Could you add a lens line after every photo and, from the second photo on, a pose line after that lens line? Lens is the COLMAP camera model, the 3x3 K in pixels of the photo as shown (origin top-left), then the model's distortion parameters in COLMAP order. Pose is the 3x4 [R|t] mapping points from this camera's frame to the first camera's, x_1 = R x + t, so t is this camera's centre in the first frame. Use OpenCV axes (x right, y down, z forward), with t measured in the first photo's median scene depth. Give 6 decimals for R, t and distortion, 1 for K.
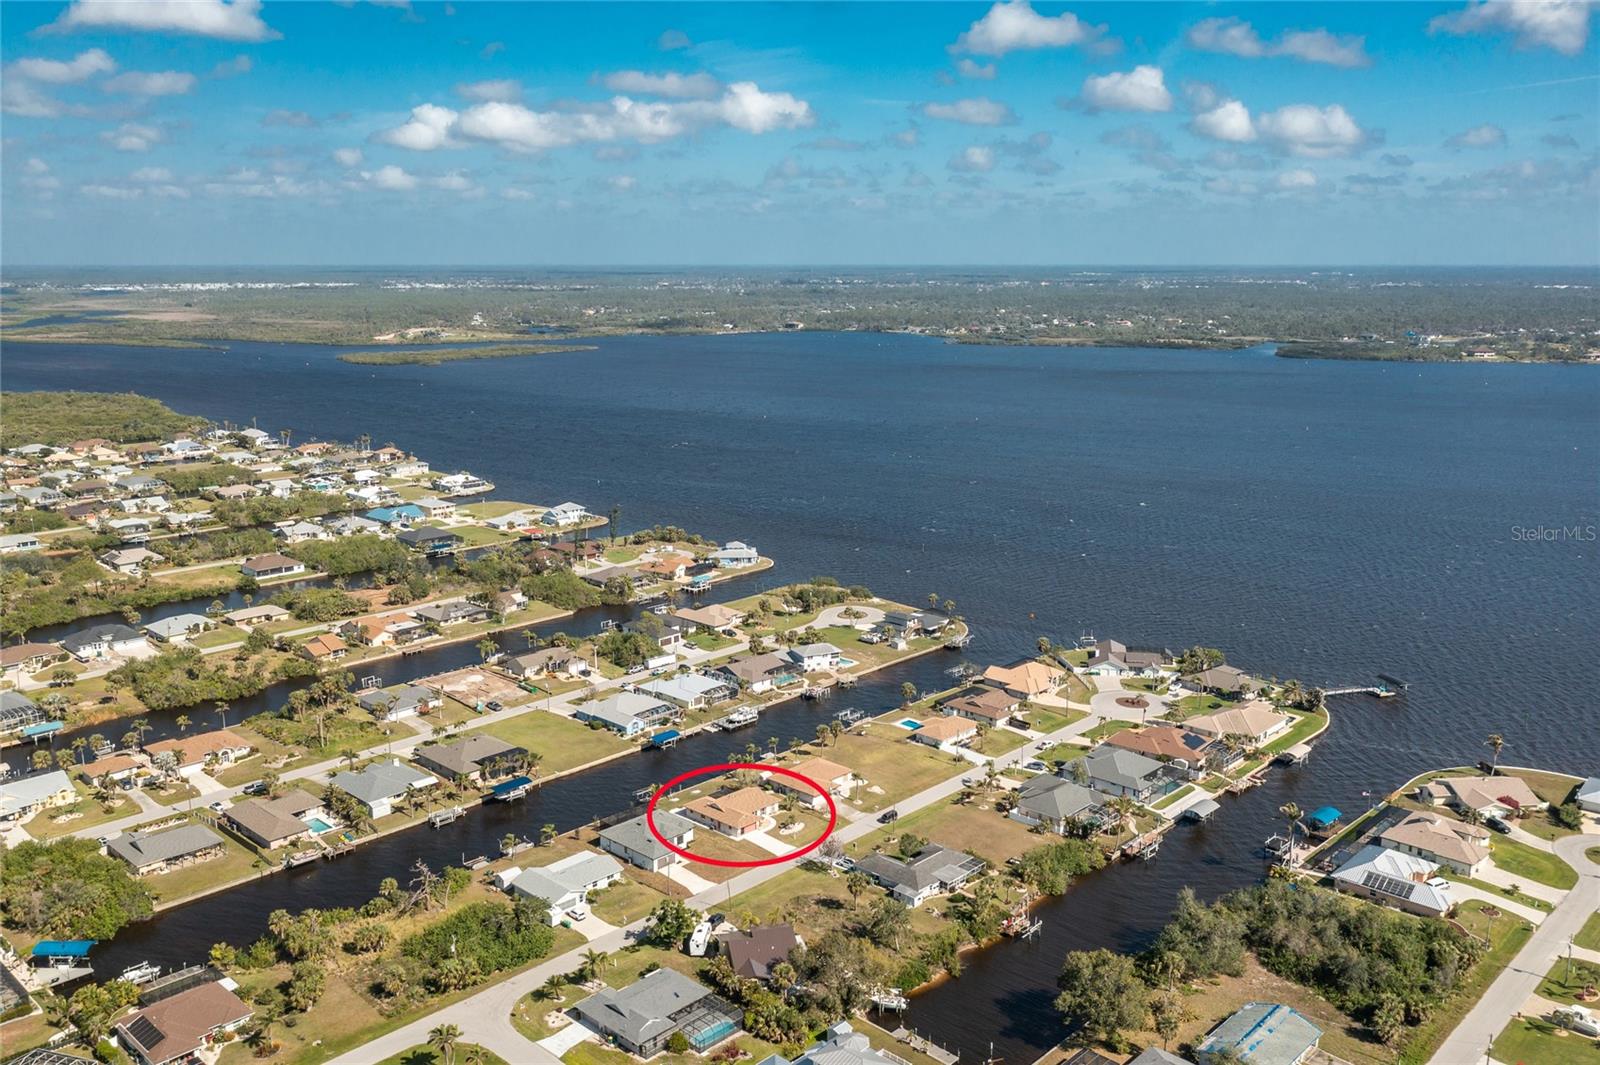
lens RADIAL K [[1312.1, 0, 800.0], [0, 1312.1, 532.5], [0, 0, 1]] dist [-0.002935, -0.000683]
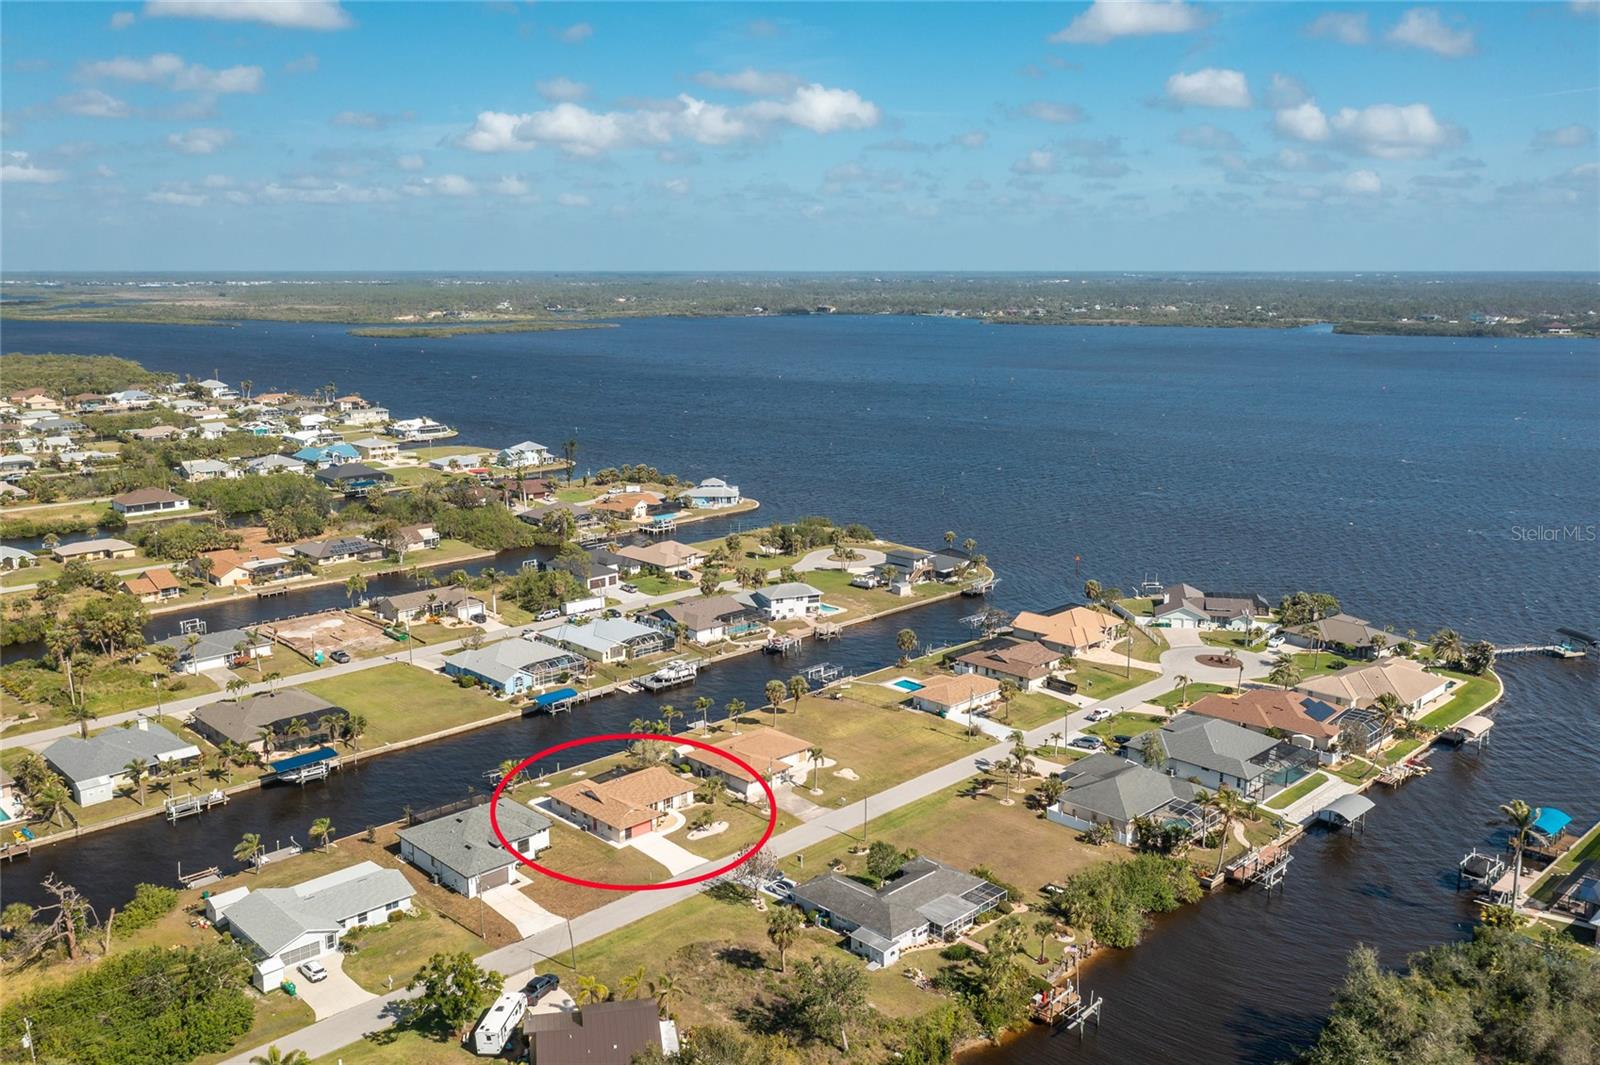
lens RADIAL K [[1288.6, 0, 800.0], [0, 1288.6, 532.5], [0, 0, 1]] dist [-0.006286, 0.002441]
pose [[0.999475, 0.006502, -0.031754, 0.050021], [-0.006599, 0.999974, -0.002958, 0.068947], [0.031734, 0.003166, 0.999491, 0.314426]]
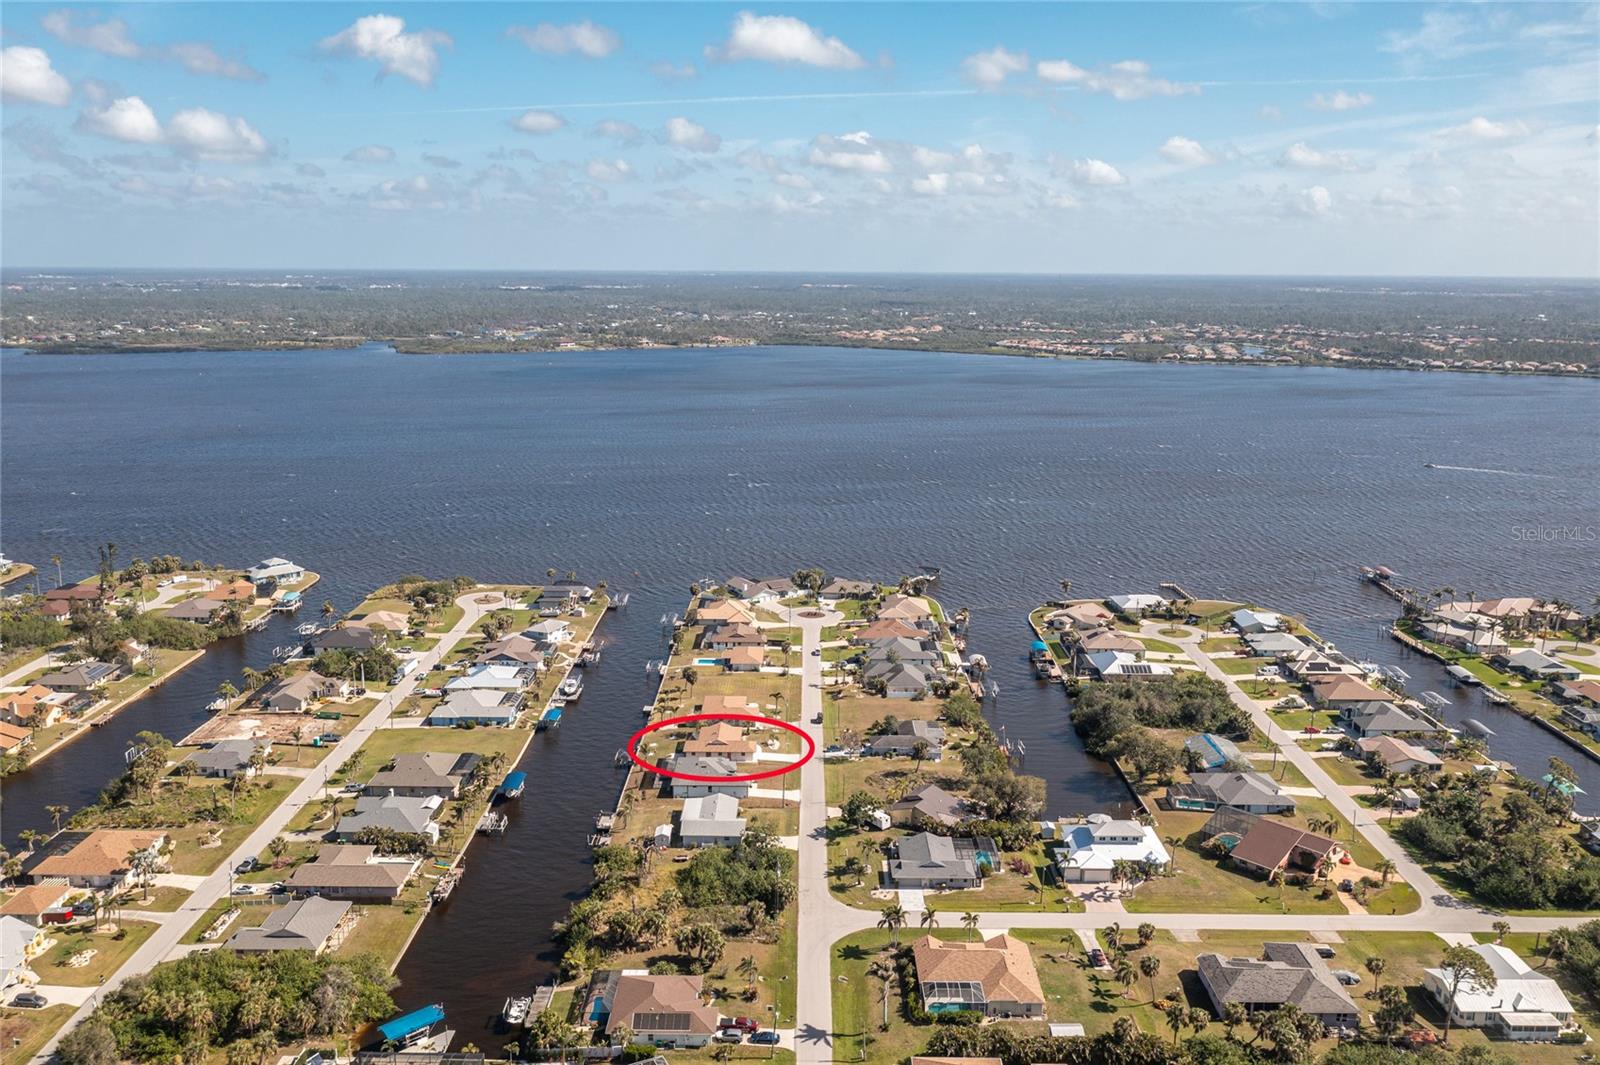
lens RADIAL K [[1276.8, 0, 800.0], [0, 1276.8, 532.5], [0, 0, 1]] dist [0.001423, 0.008867]
pose [[0.727172, -0.132077, 0.673630, -0.627633], [0.130210, 0.990039, 0.053556, -0.017234], [-0.673993, 0.048769, 0.737126, 0.113720]]
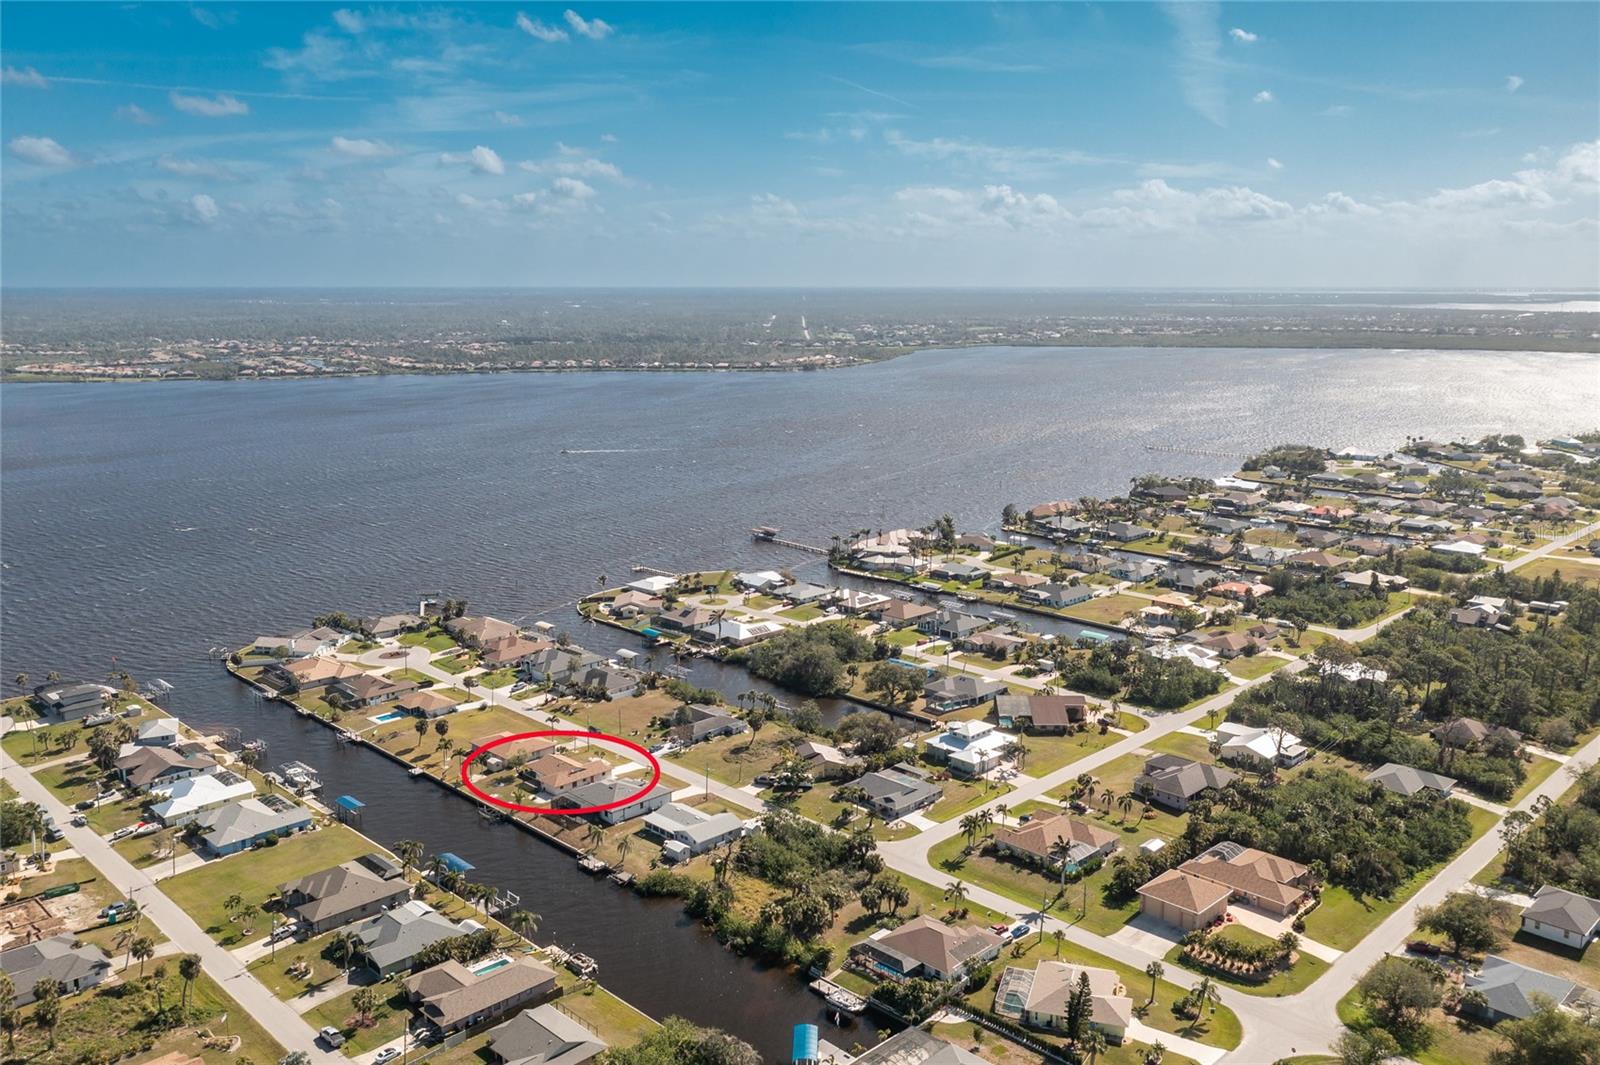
lens RADIAL K [[1288.6, 0, 800.0], [0, 1288.6, 532.5], [0, 0, 1]] dist [-0.006286, 0.002441]
pose [[0.024780, -0.187531, 0.981946, -0.933251], [0.201722, 0.962981, 0.178819, -0.119589], [-0.979129, 0.193649, 0.061692, 0.611788]]
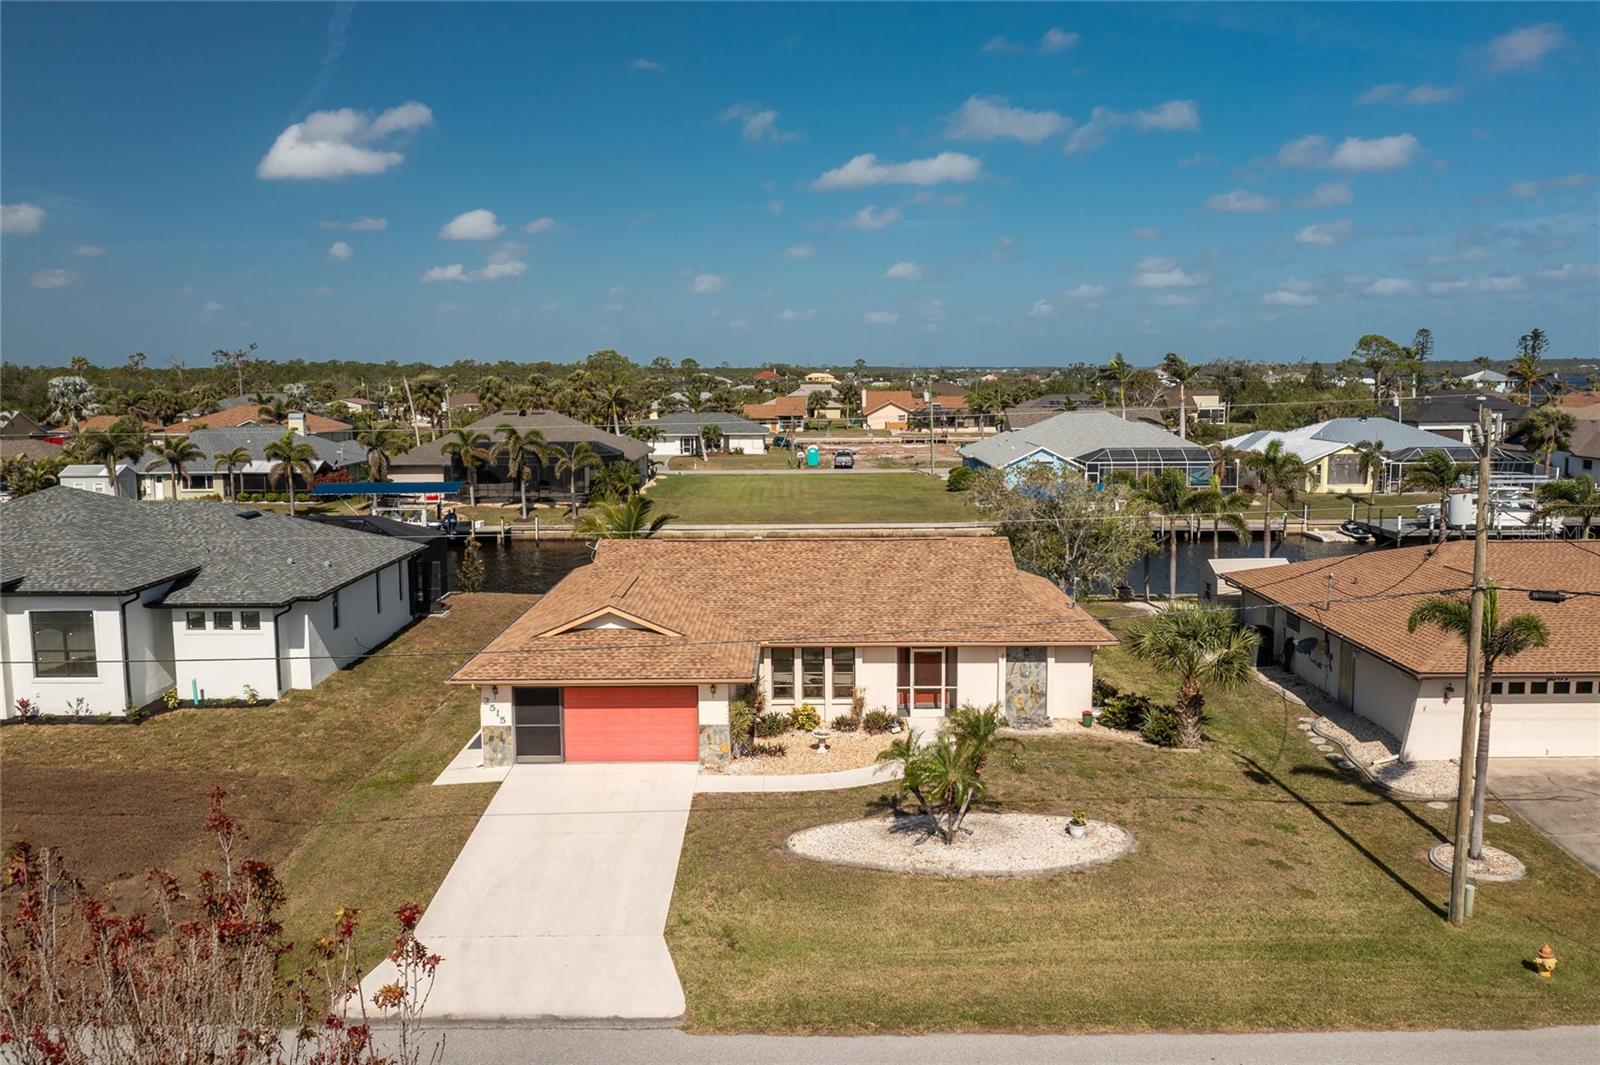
lens RADIAL K [[1288.6, 0, 800.0], [0, 1288.6, 532.5], [0, 0, 1]] dist [-0.006286, 0.002441]
pose [[0.693229, 0.090575, -0.715003, 0.044113], [-0.138549, 0.990316, -0.008879, 0.176236], [0.707274, 0.105219, 0.699065, 0.792322]]
